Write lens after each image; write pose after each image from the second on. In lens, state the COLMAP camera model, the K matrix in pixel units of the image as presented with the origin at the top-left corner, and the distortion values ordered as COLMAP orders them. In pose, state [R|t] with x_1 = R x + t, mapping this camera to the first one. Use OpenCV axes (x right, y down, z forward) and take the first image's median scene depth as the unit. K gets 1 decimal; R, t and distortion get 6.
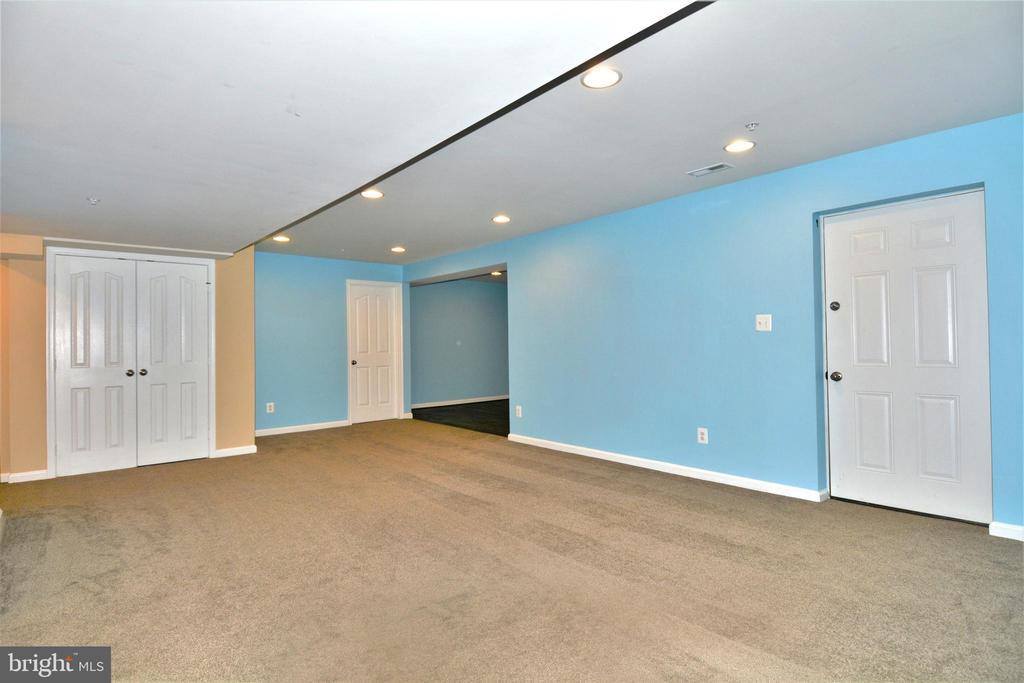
lens RADIAL K [[531.6, 0, 511.4], [0, 531.6, 338.3], [0, 0, 1]] dist [0.034578, -0.025819]
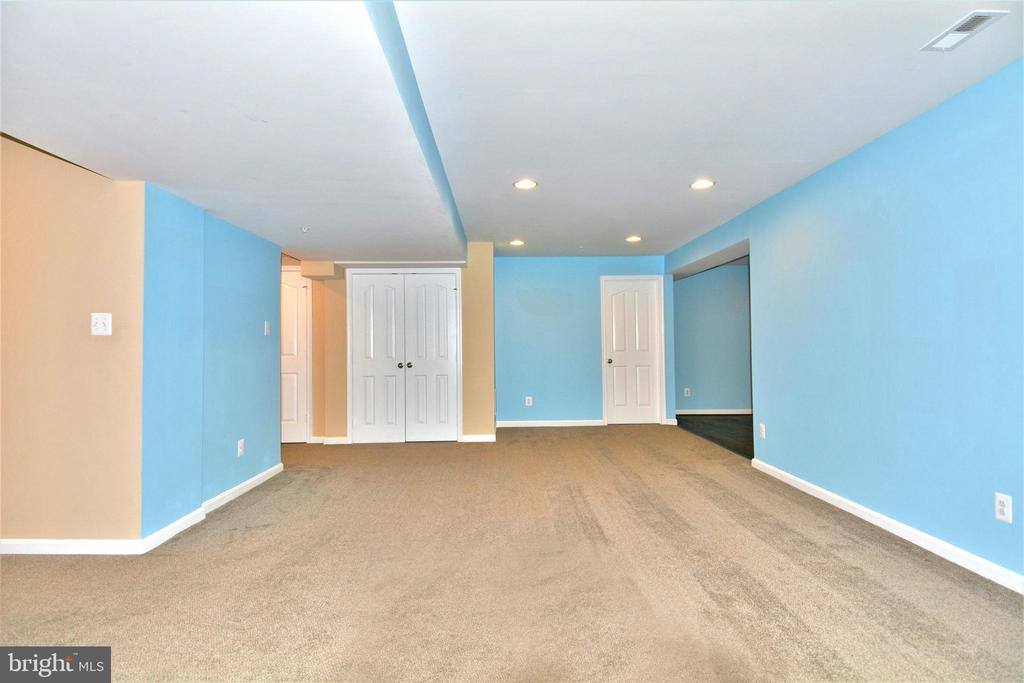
lens RADIAL K [[531.6, 0, 505.3], [0, 531.6, 332.0], [0, 0, 1]] dist [0.034578, -0.025819]
pose [[0.785146, -0.010848, -0.619216, 0.203702], [0.005970, 0.999933, -0.009949, 0.001458], [0.619282, 0.004115, 0.785158, 0.163814]]
